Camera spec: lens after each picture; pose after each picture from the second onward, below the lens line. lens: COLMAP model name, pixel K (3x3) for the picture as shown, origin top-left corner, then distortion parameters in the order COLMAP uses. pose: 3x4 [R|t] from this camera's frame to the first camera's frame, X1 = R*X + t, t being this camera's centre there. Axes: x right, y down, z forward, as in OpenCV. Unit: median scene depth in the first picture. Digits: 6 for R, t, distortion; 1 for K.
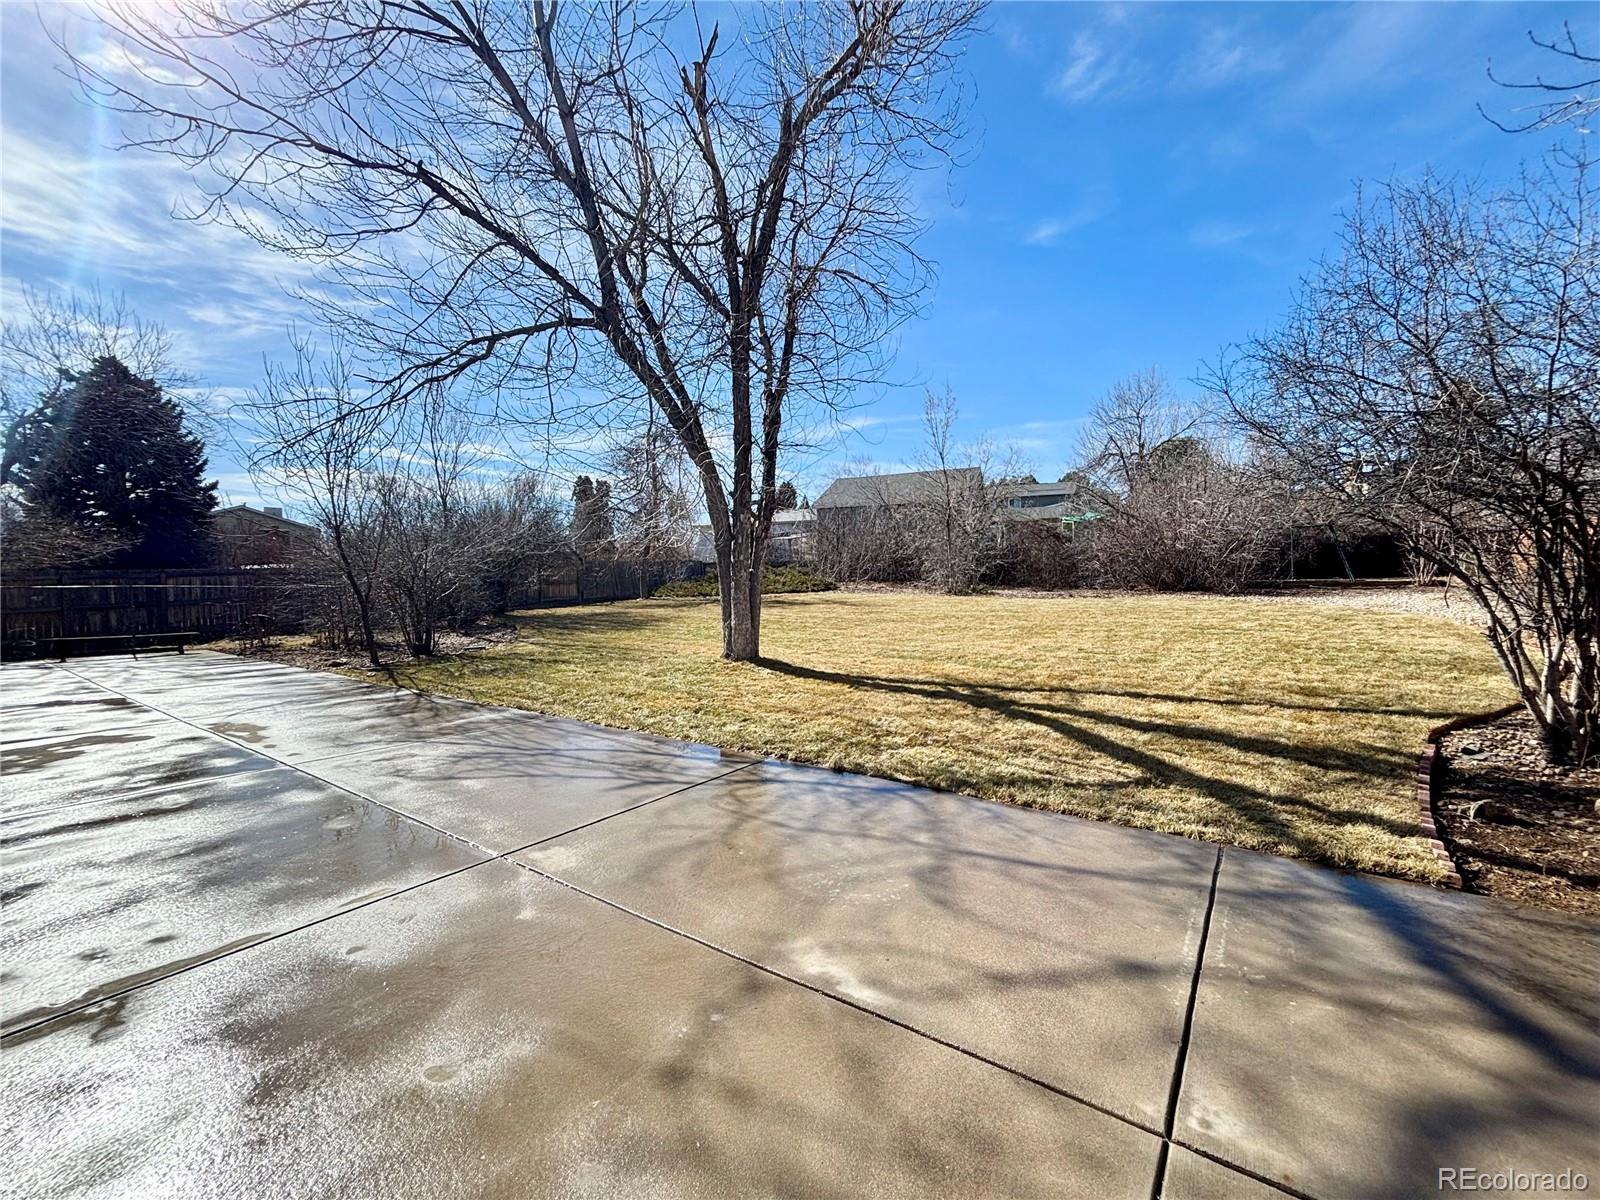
lens RADIAL K [[645.3, 0, 797.9], [0, 645.3, 597.2], [0, 0, 1]] dist [-0.000883, 0.000651]
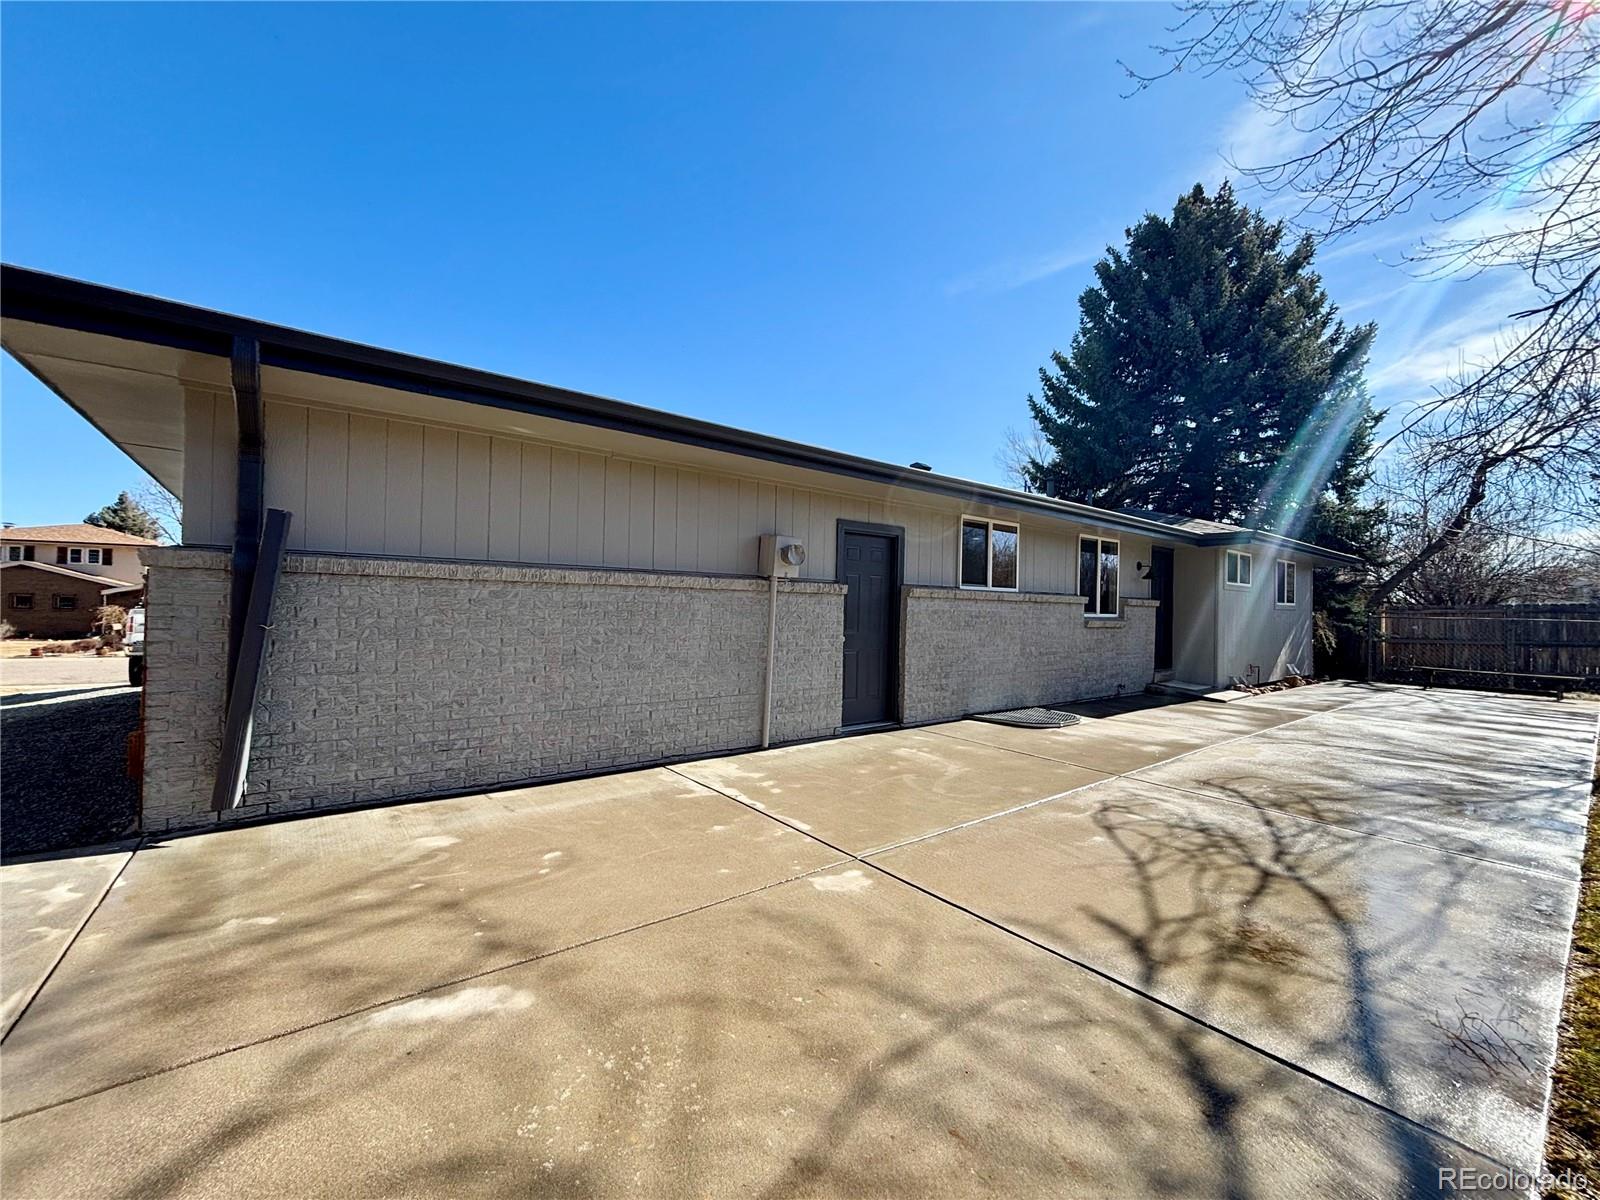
lens RADIAL K [[645.3, 0, 797.9], [0, 645.3, 597.2], [0, 0, 1]] dist [-0.000883, 0.000651]
pose [[-0.295454, -0.016959, -0.955207, 0.419735], [-0.044844, 0.998987, -0.003865, 0.000180], [0.954304, 0.041693, -0.295915, 0.907953]]
